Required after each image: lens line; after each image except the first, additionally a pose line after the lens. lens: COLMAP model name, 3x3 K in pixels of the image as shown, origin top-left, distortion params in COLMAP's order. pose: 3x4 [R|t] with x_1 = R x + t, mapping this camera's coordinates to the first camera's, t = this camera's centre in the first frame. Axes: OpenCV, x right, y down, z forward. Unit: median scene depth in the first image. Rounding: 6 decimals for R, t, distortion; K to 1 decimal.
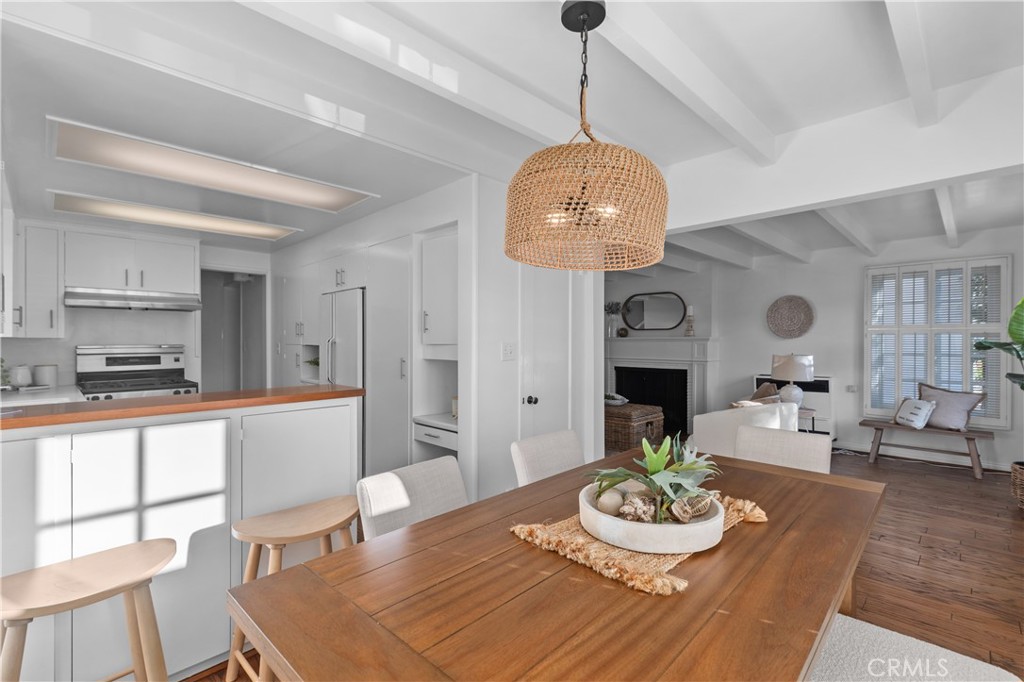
lens RADIAL K [[464.5, 0, 510.7], [0, 464.5, 338.1], [0, 0, 1]] dist [0.003549, 0.000736]
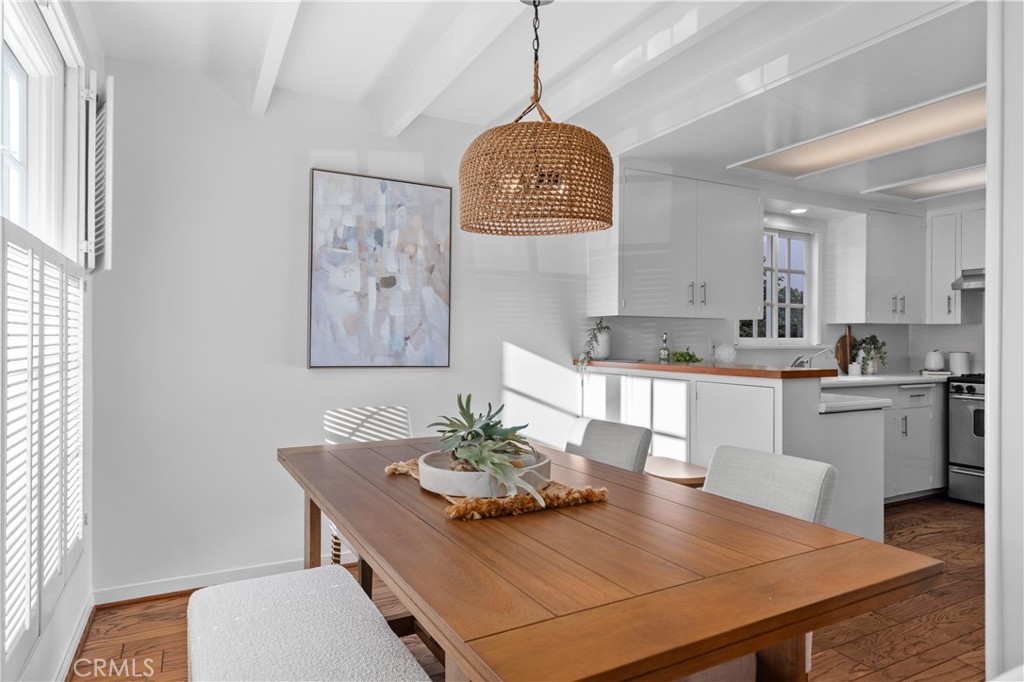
lens RADIAL K [[617.3, 0, 508.6], [0, 617.3, 338.7], [0, 0, 1]] dist [0.006833, 0.000745]
pose [[-0.317097, 0.005009, -0.948380, 1.135909], [0.002626, 0.999987, 0.004403, 0.046279], [0.948390, -0.001094, -0.317106, 1.067945]]
